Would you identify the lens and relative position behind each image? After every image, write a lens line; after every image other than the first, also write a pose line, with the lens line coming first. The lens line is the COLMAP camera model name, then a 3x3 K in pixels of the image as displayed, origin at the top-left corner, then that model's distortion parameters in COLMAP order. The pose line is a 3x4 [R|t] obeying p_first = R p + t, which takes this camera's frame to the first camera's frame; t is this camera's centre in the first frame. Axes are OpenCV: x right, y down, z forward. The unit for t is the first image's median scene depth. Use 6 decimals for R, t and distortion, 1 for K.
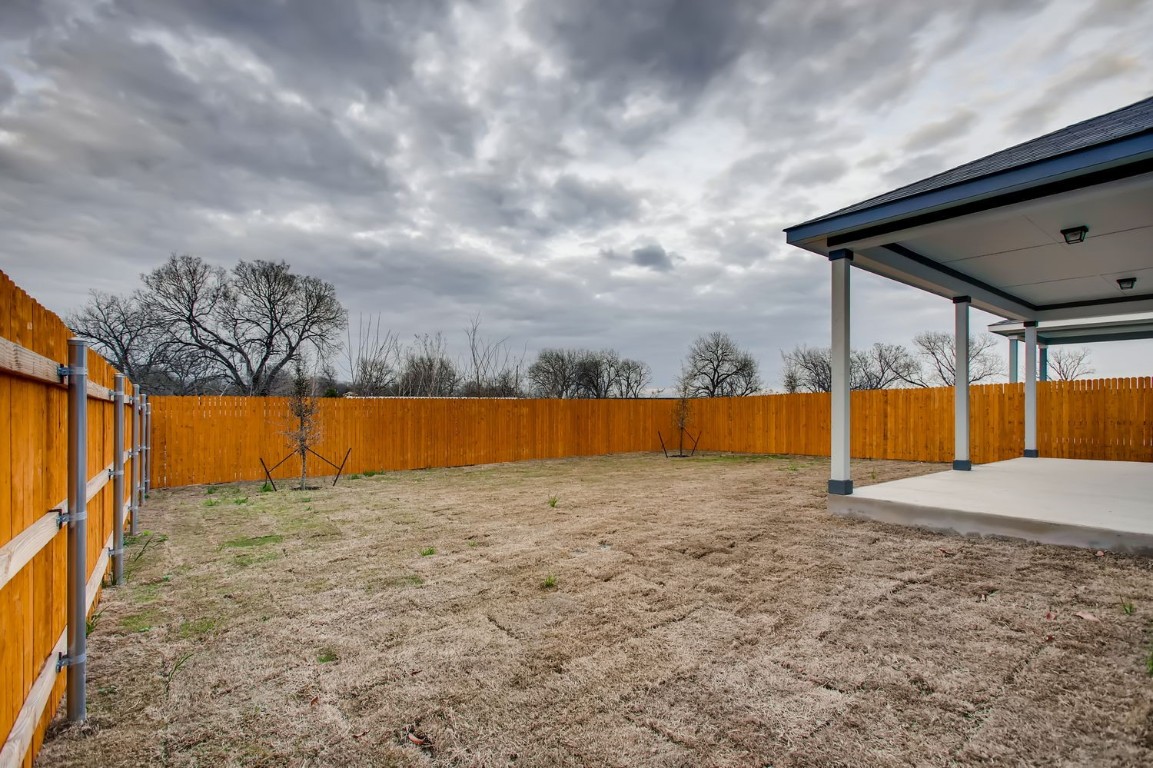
lens RADIAL K [[547.5, 0, 574.5], [0, 547.5, 406.2], [0, 0, 1]] dist [-0.009013, -0.000170]
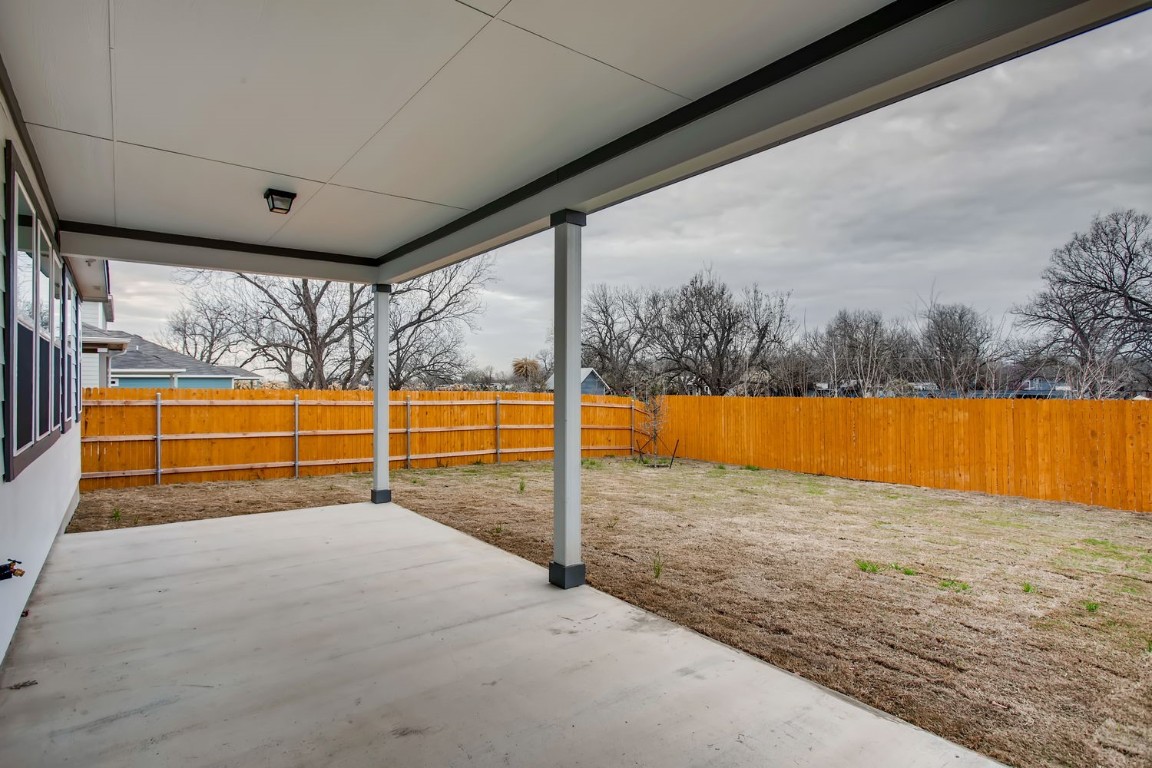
lens RADIAL K [[614.3, 0, 575.9], [0, 614.3, 384.5], [0, 0, 1]] dist [0.000199, -0.000021]
pose [[-0.012518, -0.004957, -0.999909, 0.674522], [0.002278, 0.999985, -0.004986, -0.028426], [0.999919, -0.002340, -0.012506, 0.536781]]
